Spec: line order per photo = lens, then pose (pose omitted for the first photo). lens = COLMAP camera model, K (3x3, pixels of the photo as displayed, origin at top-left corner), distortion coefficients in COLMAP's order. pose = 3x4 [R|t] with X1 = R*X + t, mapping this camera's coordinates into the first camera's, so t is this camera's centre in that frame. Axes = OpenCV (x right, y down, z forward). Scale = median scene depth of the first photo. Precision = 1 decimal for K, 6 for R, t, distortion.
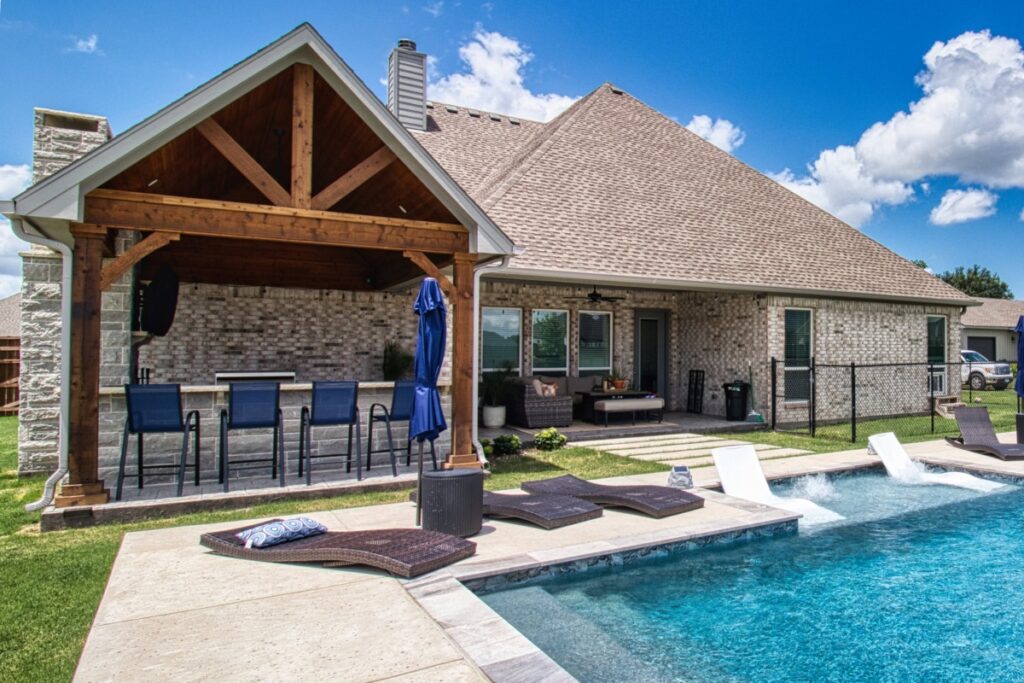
lens RADIAL K [[729.7, 0, 780.2], [0, 729.7, 333.3], [0, 0, 1]] dist [-0.002006, -0.013681]
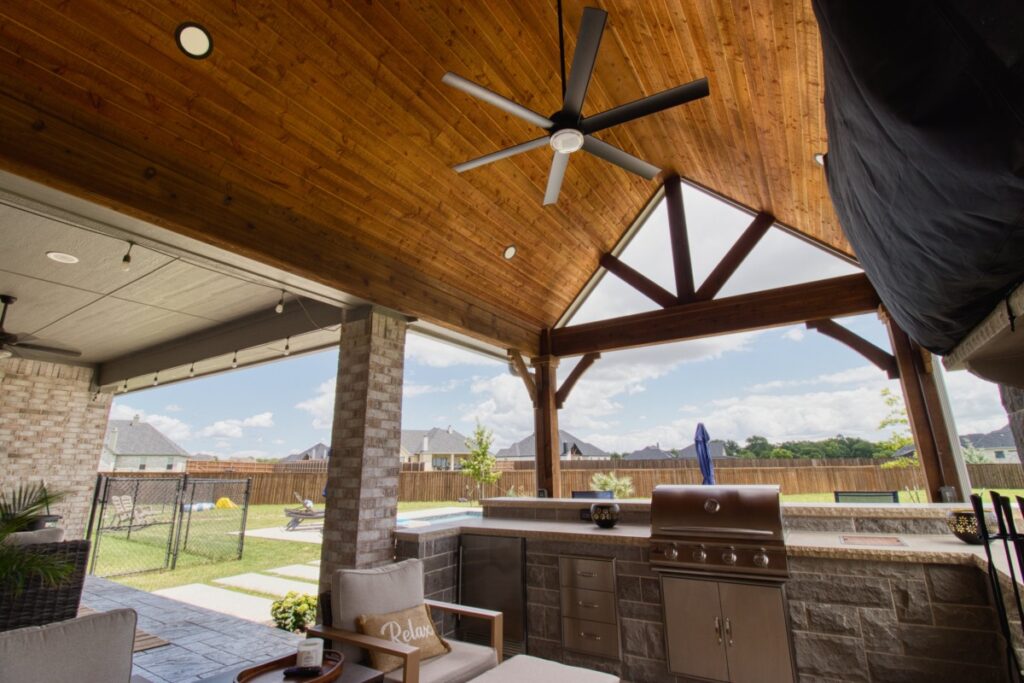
lens RADIAL K [[474.1, 0, 512.3], [0, 474.1, 331.0], [0, 0, 1]] dist [0.003659, -0.015206]
pose [[-0.322632, 0.271419, 0.906775, -0.708087], [-0.011975, 0.956757, -0.290640, 0.030965], [-0.946449, -0.104628, -0.305431, 0.873645]]
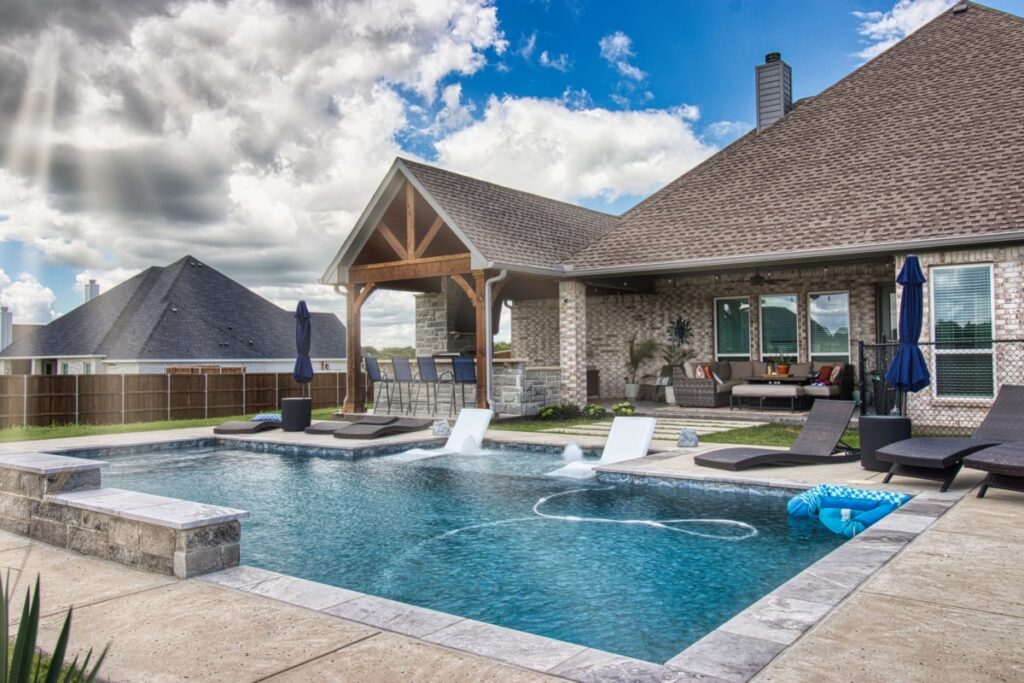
lens RADIAL K [[814.4, 0, 511.5], [0, 814.4, 329.4], [0, 0, 1]] dist [0.013492, -0.002397]
pose [[0.243466, -0.035789, -0.969249, 0.812101], [0.037806, 0.998910, -0.027388, 0.038228], [0.969172, -0.029975, 0.244554, 0.458100]]
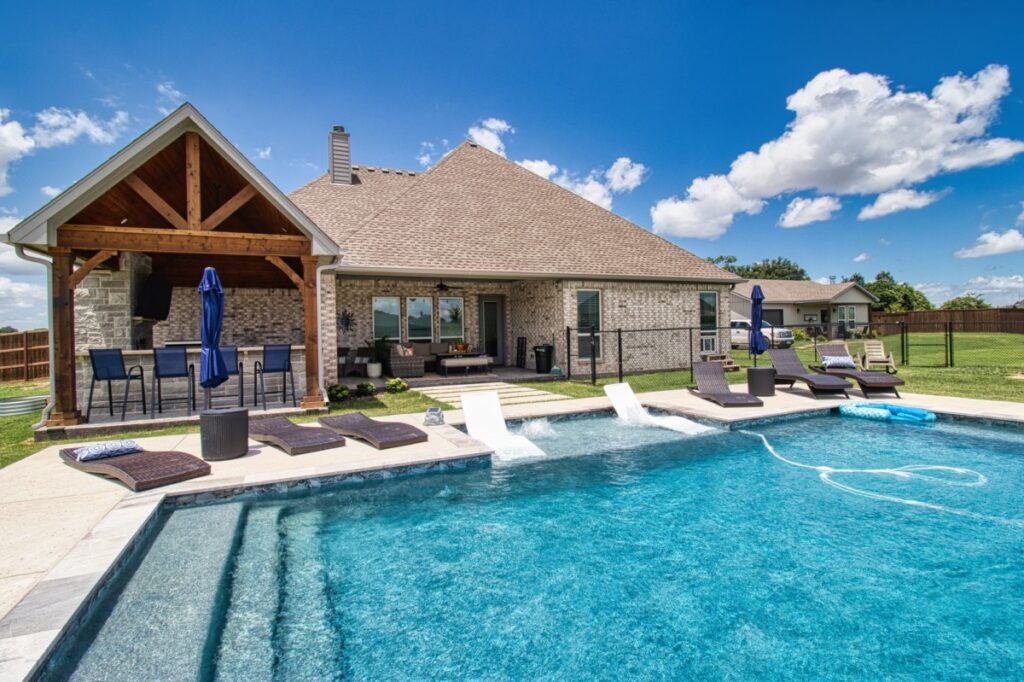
lens RADIAL K [[488.1, 0, 511.8], [0, 488.1, 330.6], [0, 0, 1]] dist [0.003183, -0.015778]
pose [[0.968056, -0.019618, -0.249967, 0.131429], [0.027574, 0.999217, 0.028364, 0.014126], [0.249215, -0.034351, 0.967839, 0.116969]]
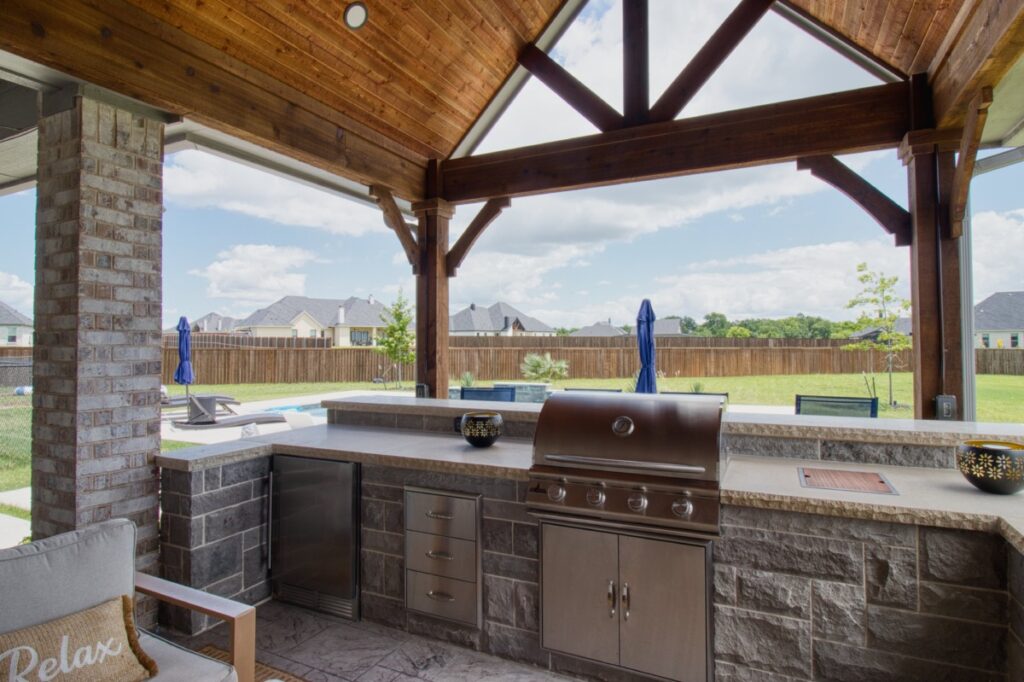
lens RADIAL K [[553.6, 0, 513.4], [0, 553.6, 329.5], [0, 0, 1]] dist [0.008590, -0.016700]
pose [[-0.431026, 0.027848, 0.901910, -0.652091], [-0.020850, 0.998949, -0.040808, 0.020990], [-0.902099, -0.036394, -0.429992, 0.810475]]
